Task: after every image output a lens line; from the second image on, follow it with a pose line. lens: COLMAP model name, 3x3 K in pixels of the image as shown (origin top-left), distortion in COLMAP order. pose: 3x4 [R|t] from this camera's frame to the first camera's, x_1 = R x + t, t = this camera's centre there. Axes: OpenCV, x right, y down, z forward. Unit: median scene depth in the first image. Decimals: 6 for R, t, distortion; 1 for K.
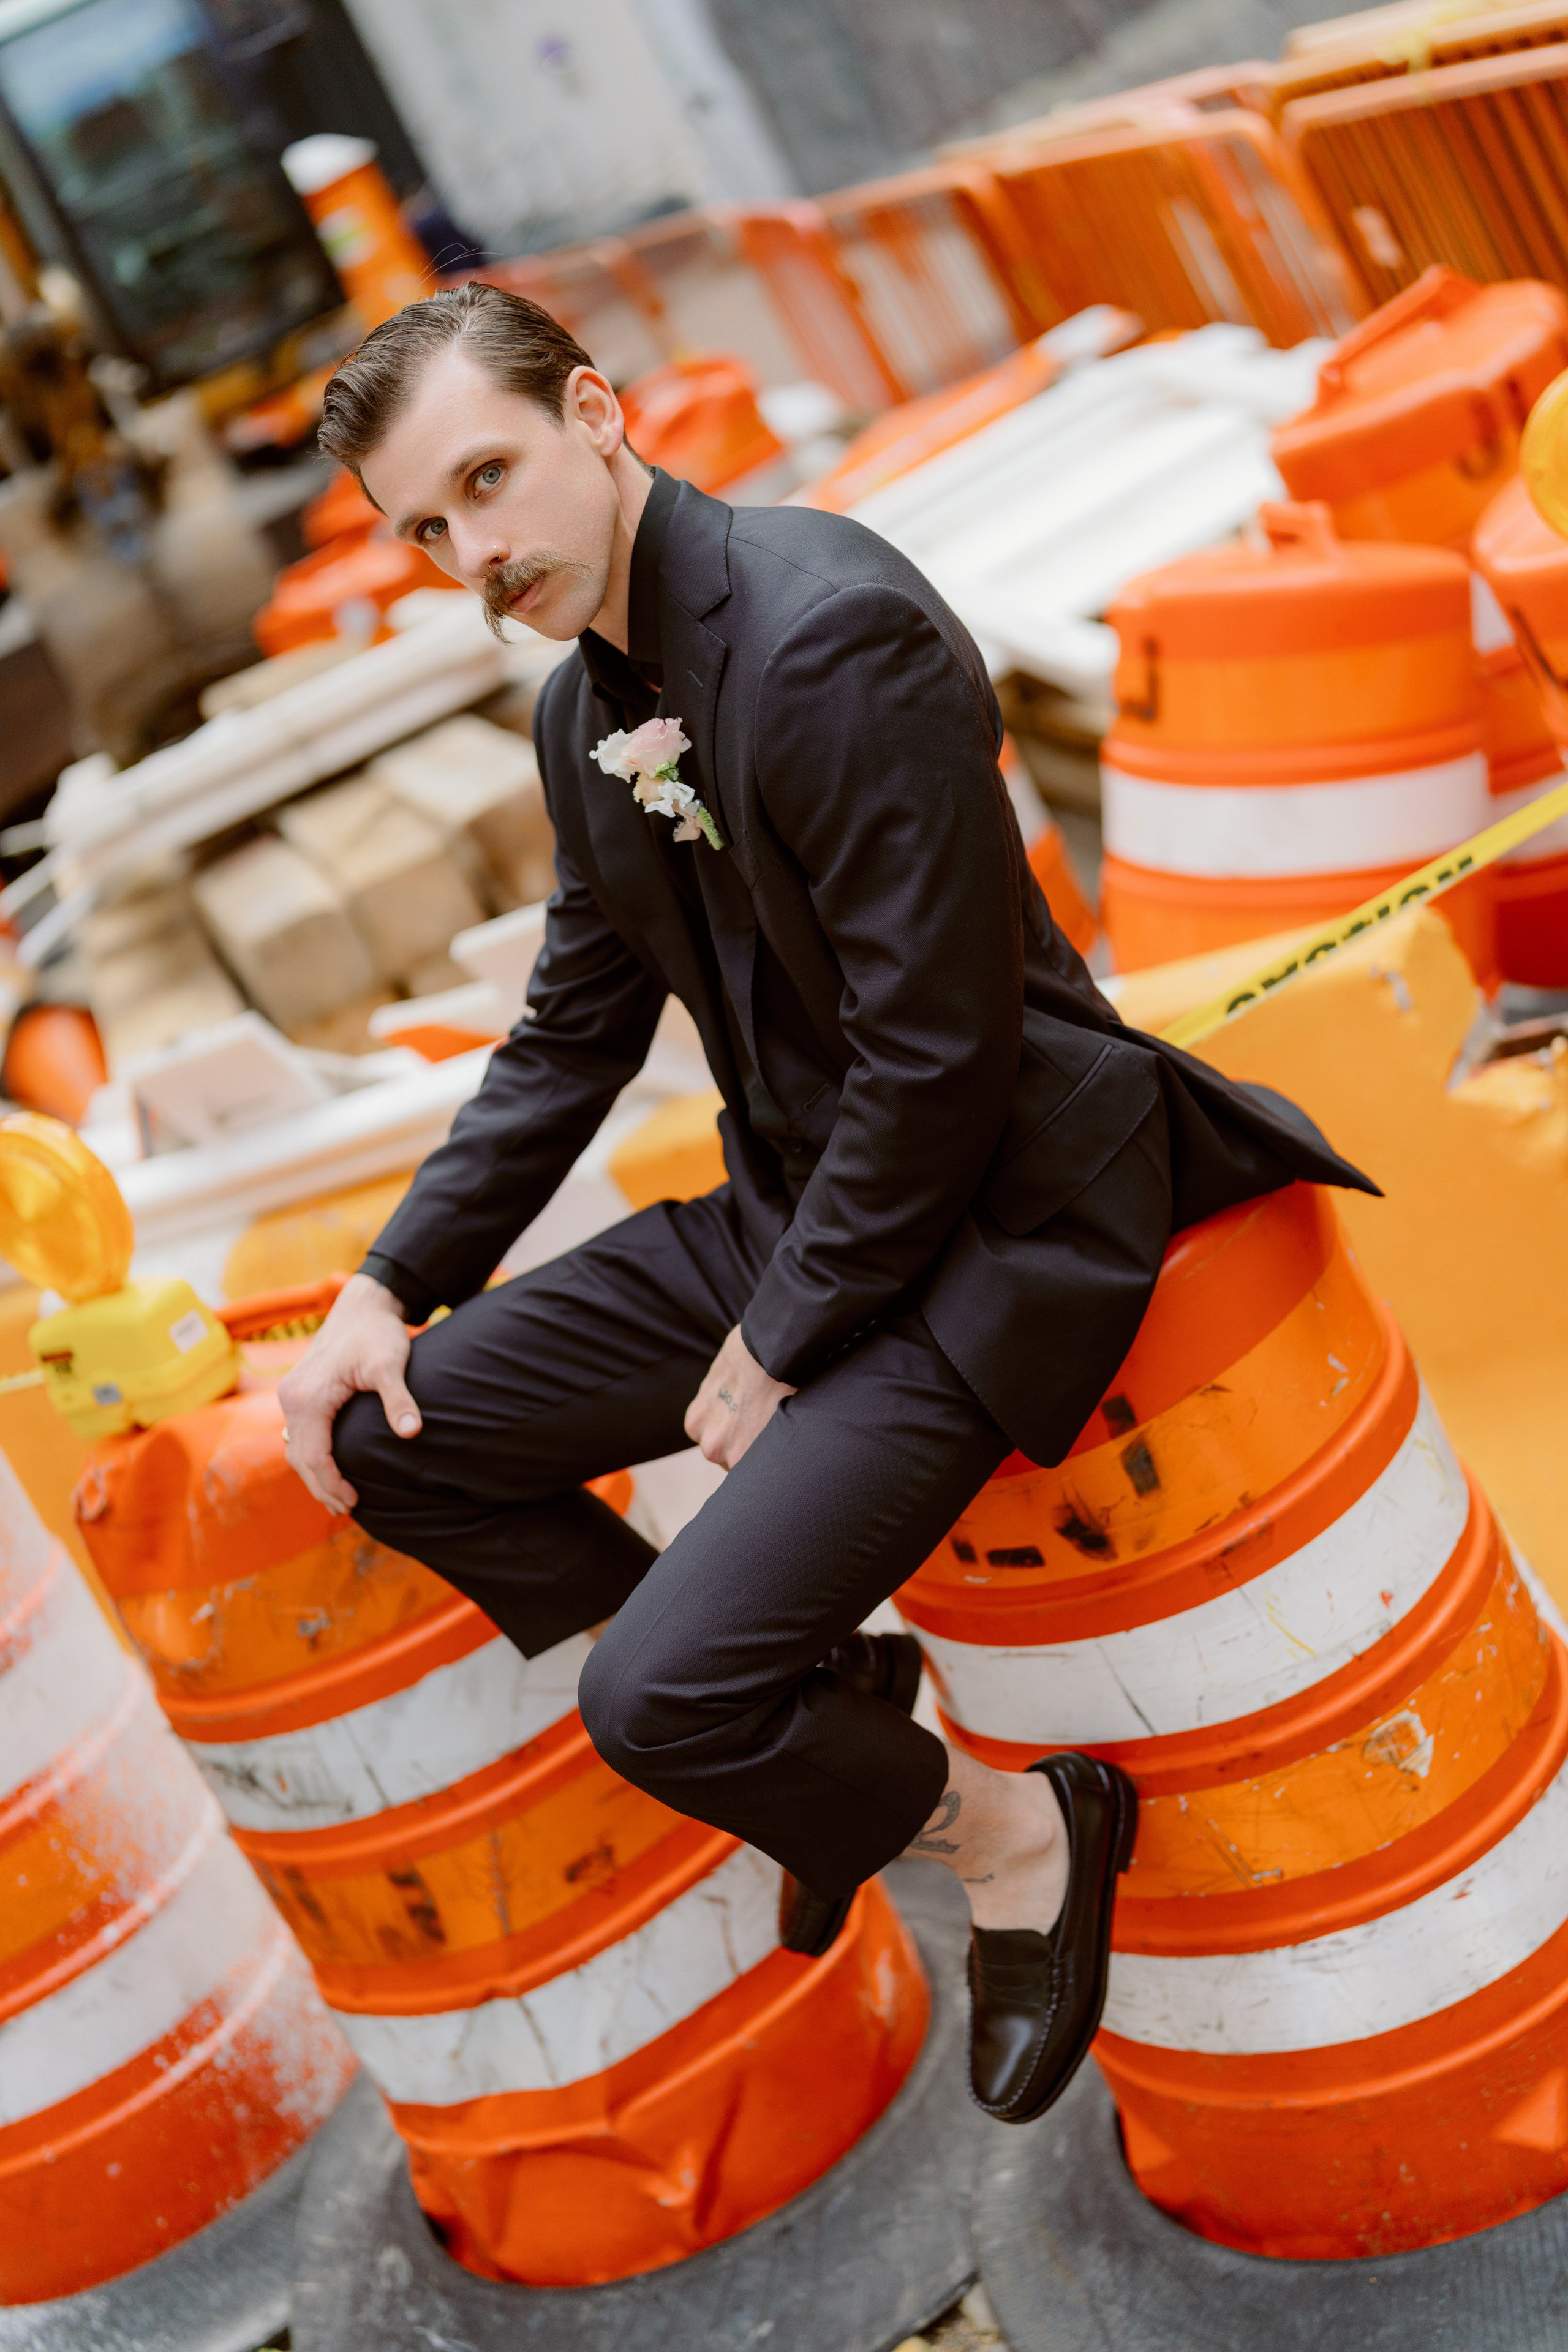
lens RADIAL K [[3368.0, 0, 777.5], [0, 3368.0, 1231.3], [0, 0, 1]] dist [0.011904, -0.008387]
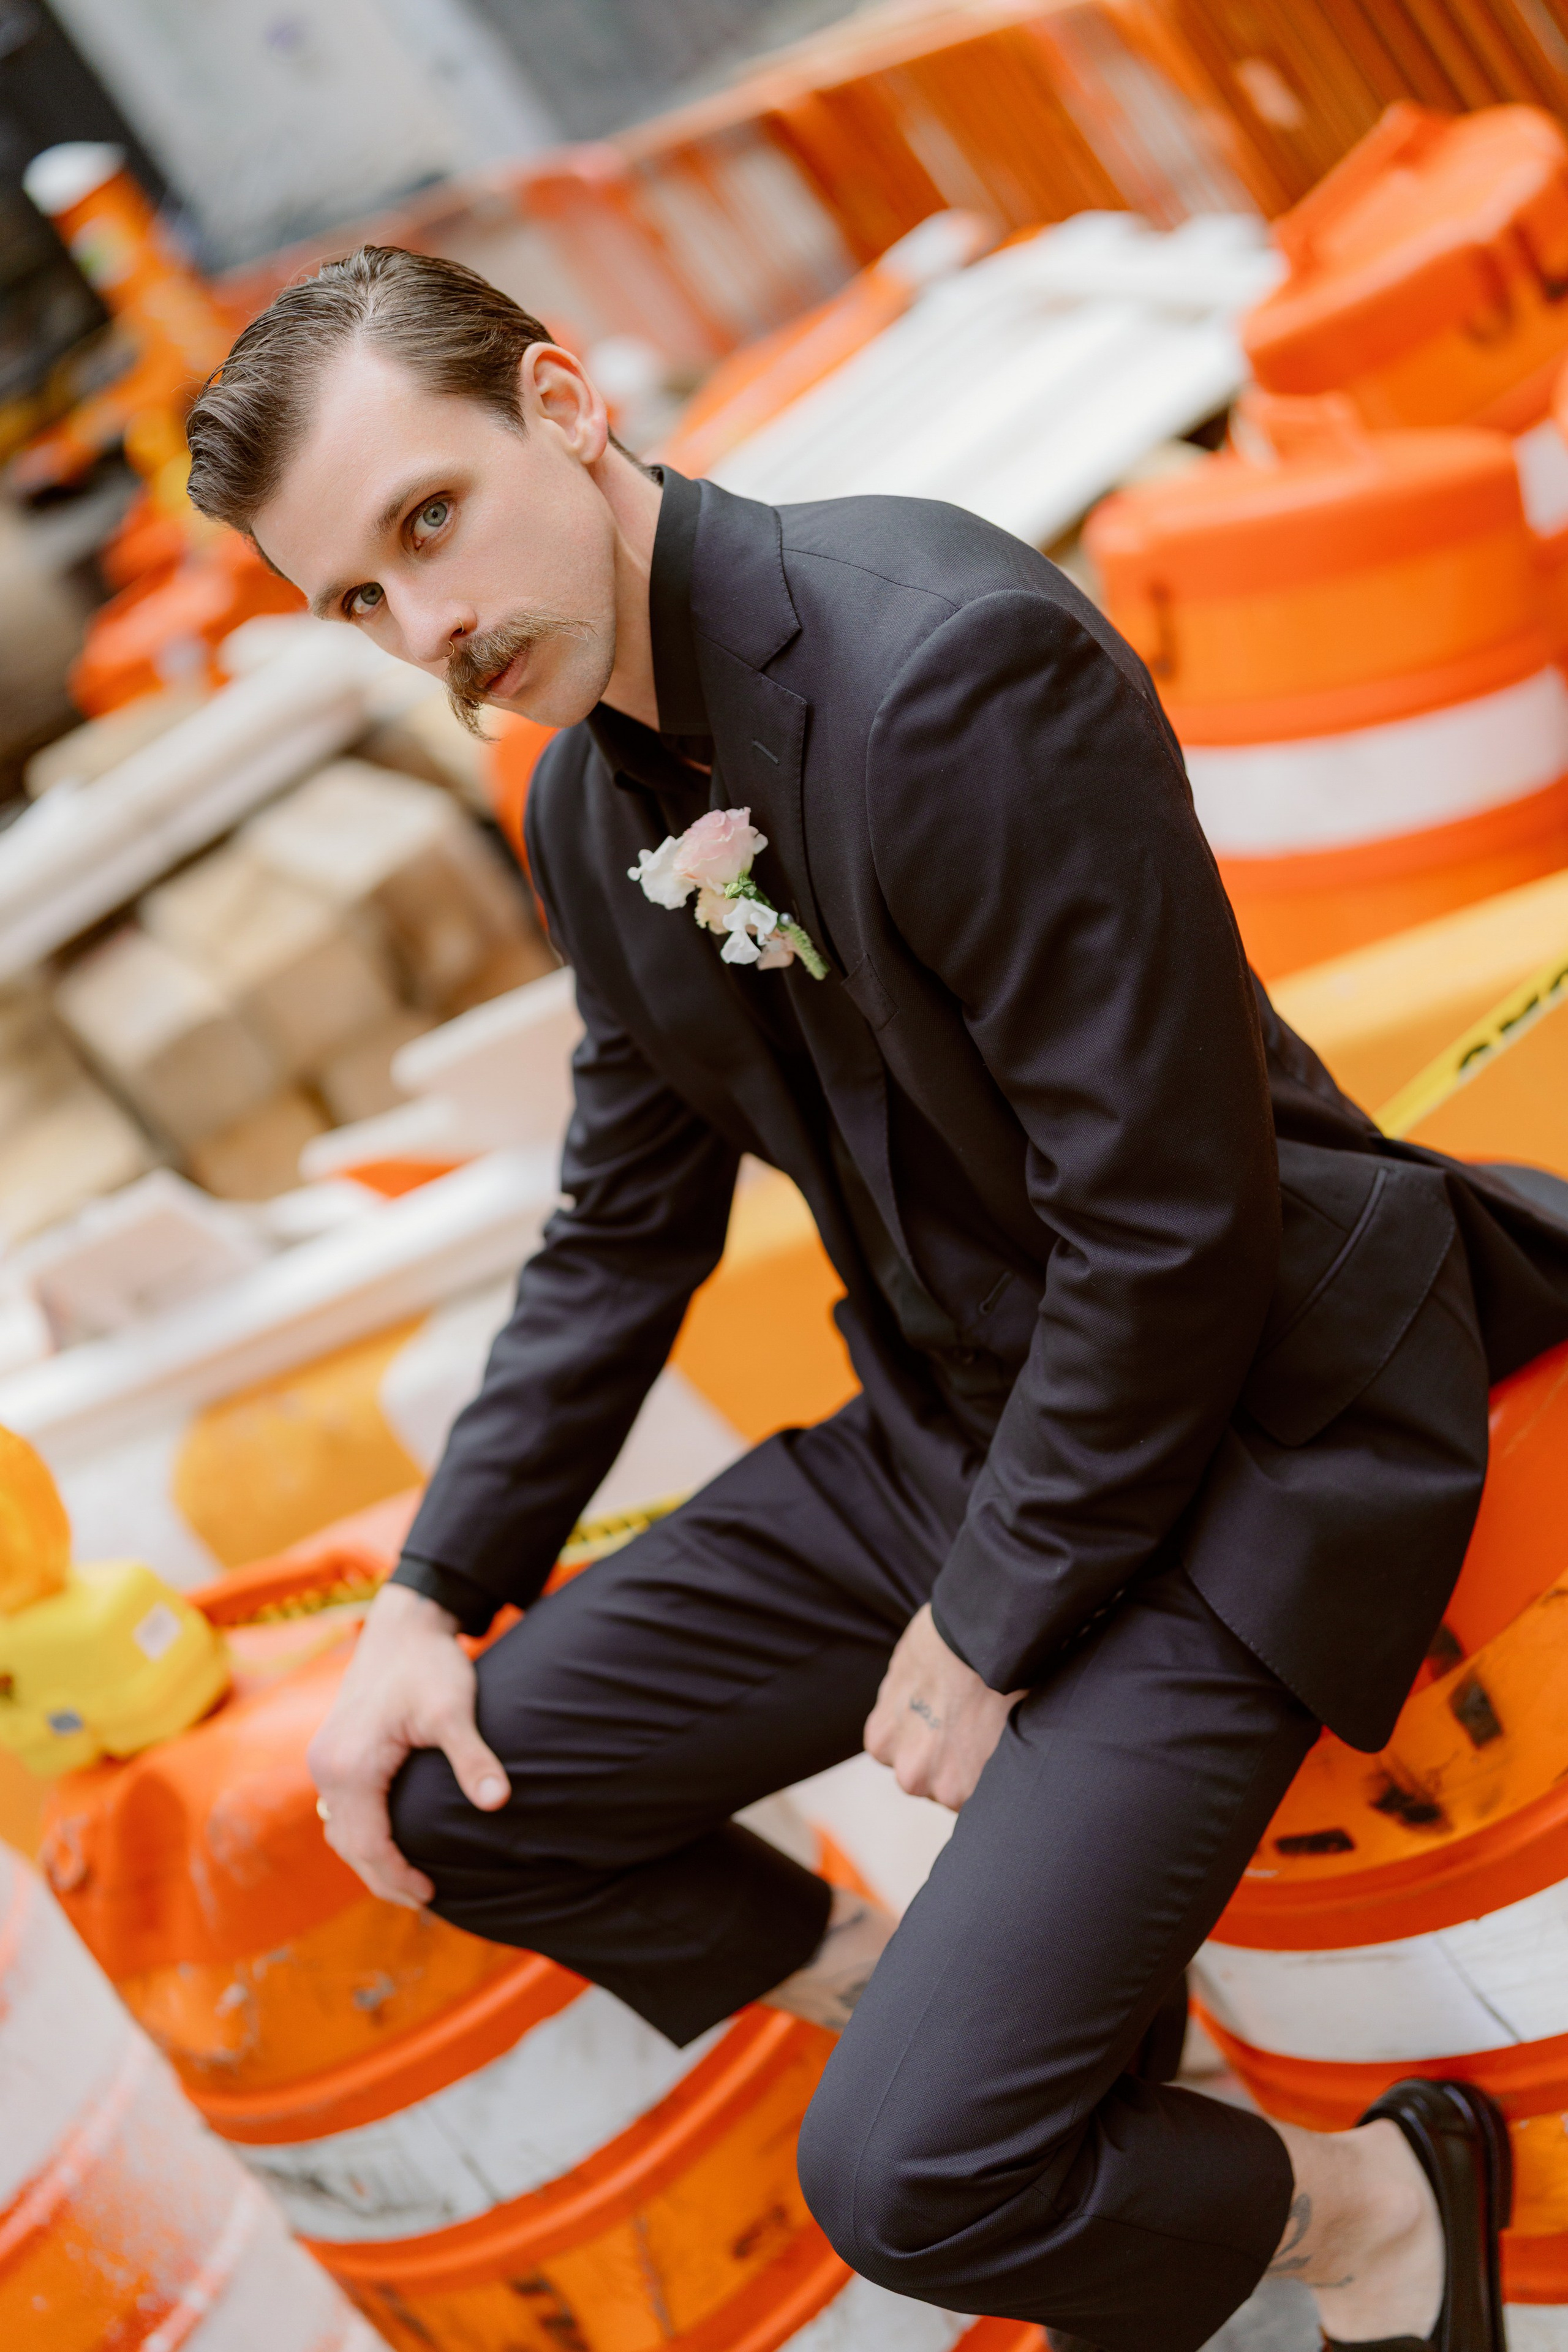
lens RADIAL K [[3393.6, 0, 789.6], [0, 3393.6, 1221.5], [0, 0, 1]] dist [-0.001468, 0.013717]
pose [[0.989610, -0.139421, 0.035126, -0.043288], [0.139070, 0.990207, 0.012243, -0.054449], [-0.036489, -0.007231, 0.999308, 0.204089]]
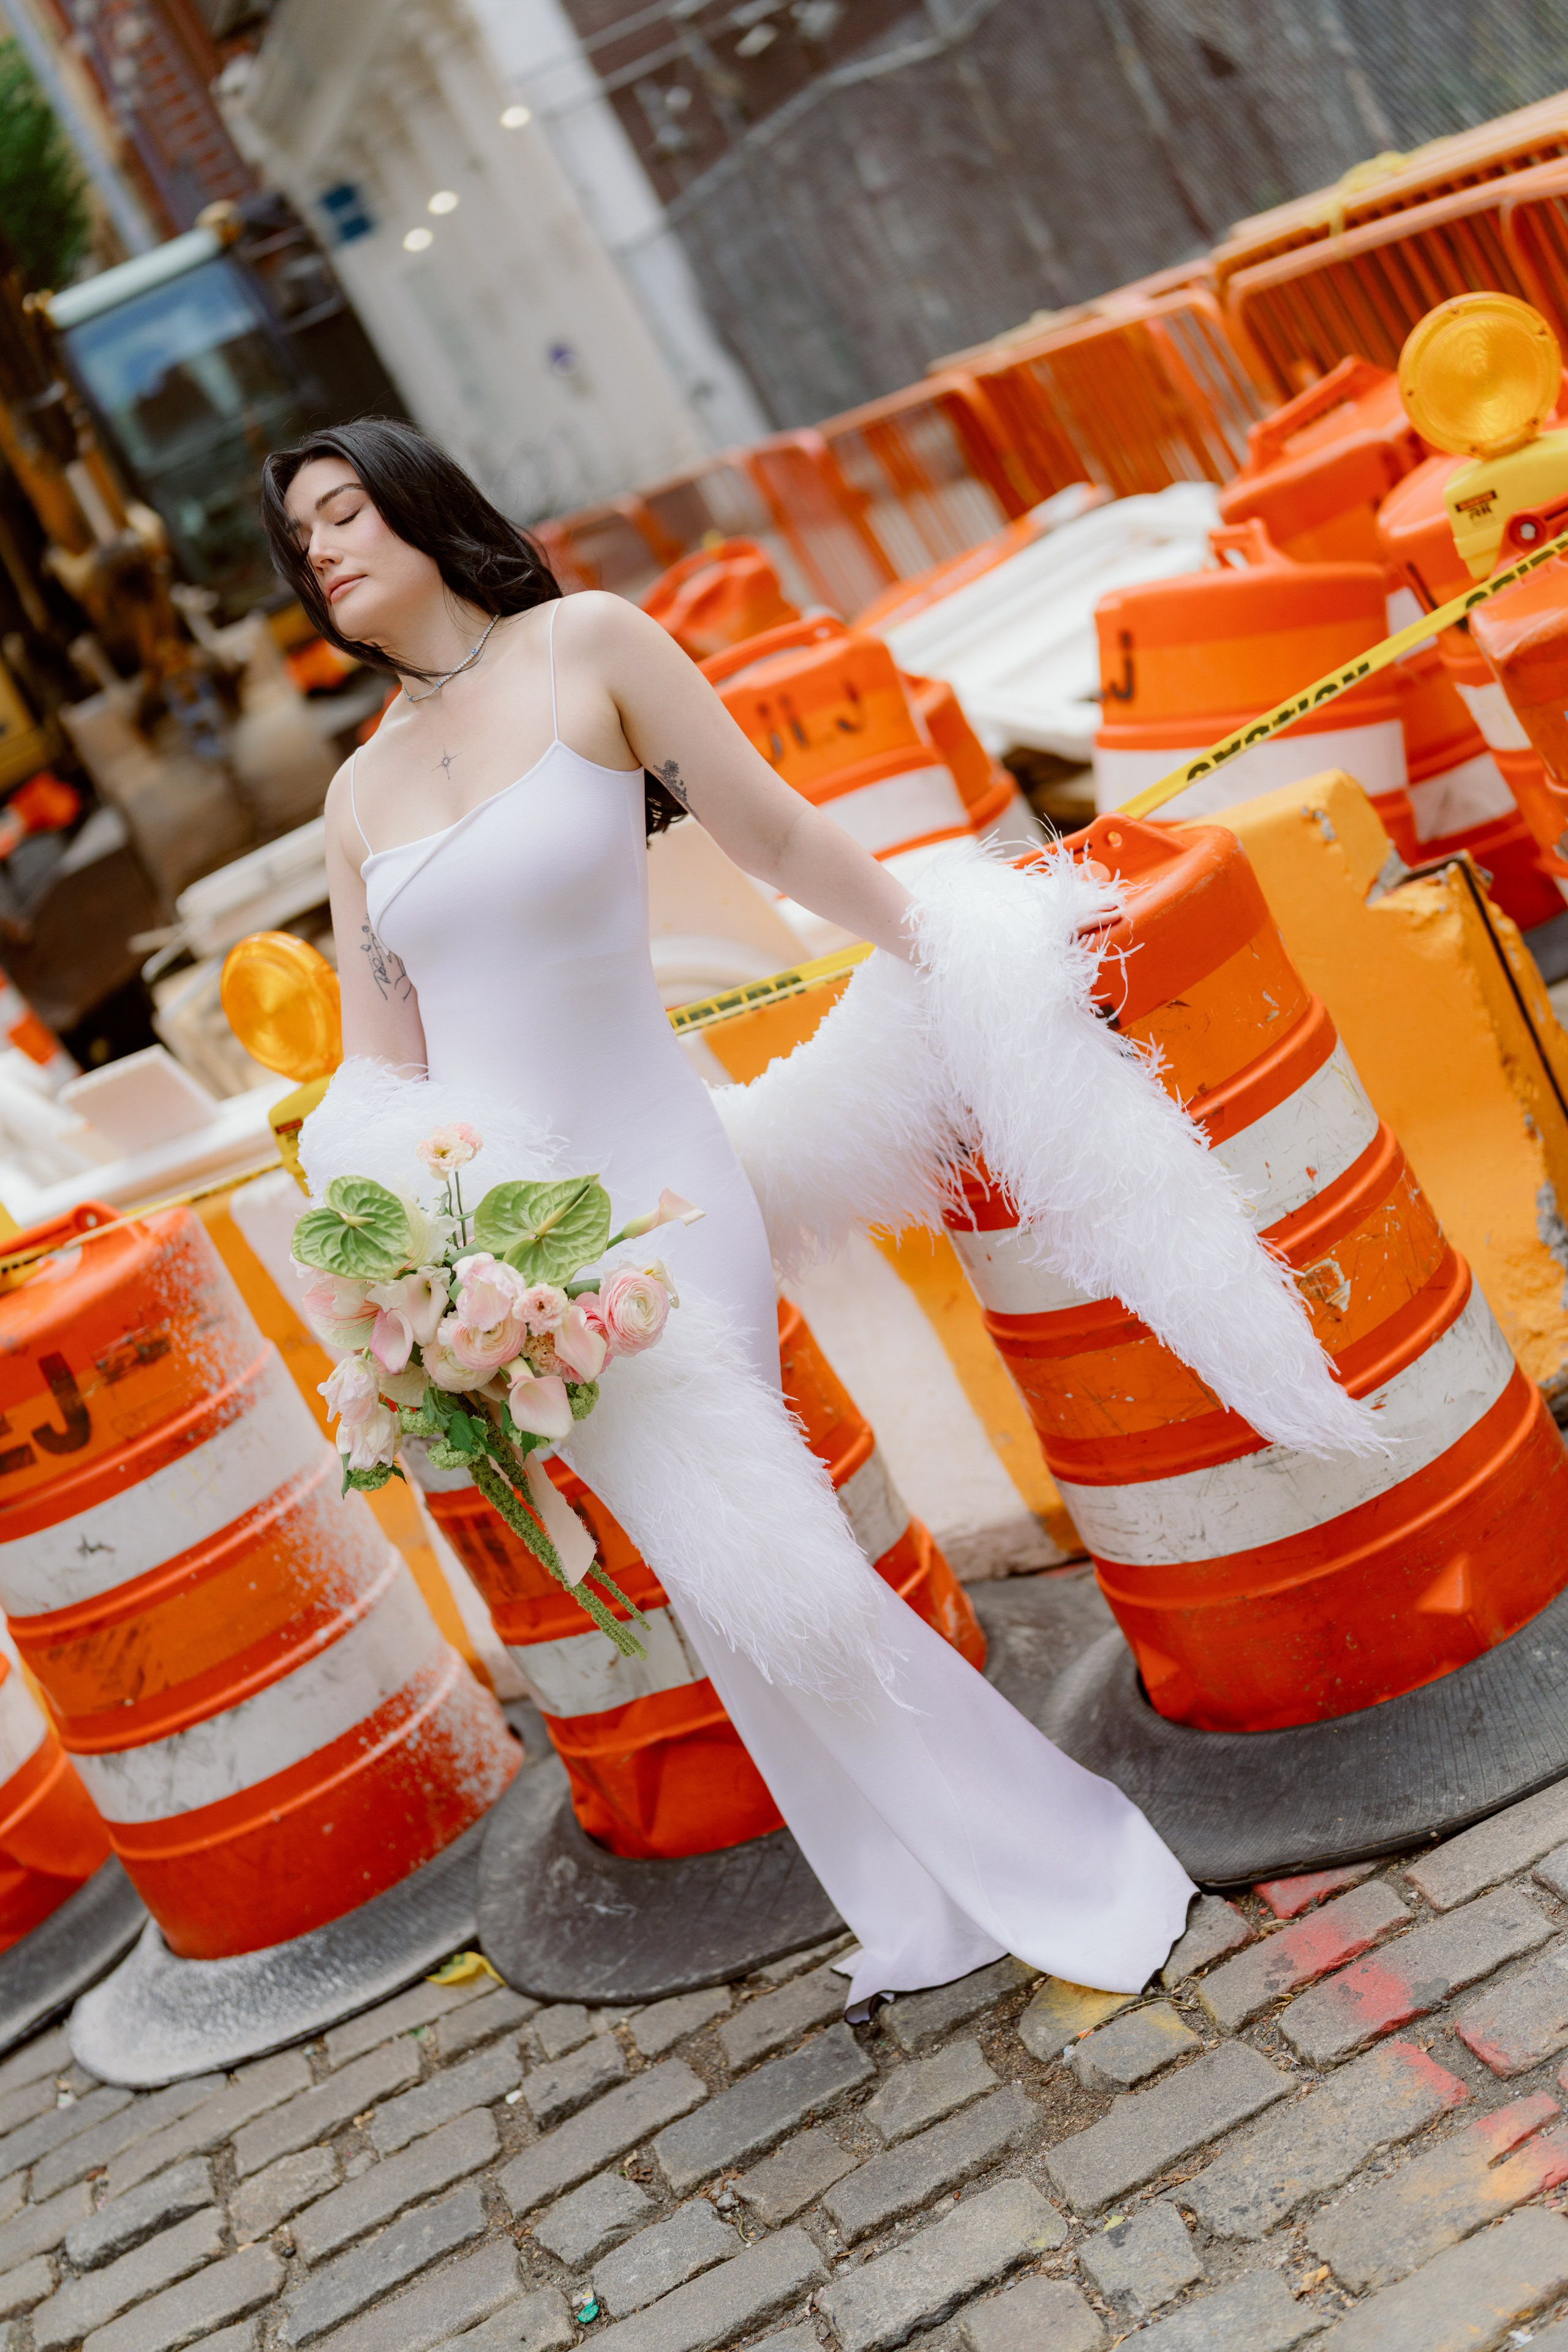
lens RADIAL K [[3393.6, 0, 789.6], [0, 3393.6, 1221.5], [0, 0, 1]] dist [-0.001468, 0.013717]
pose [[0.999525, -0.030807, 0.000462, -0.025205], [0.030706, 0.994773, -0.097390, 0.206933], [0.002540, 0.097358, 0.995246, -0.284200]]
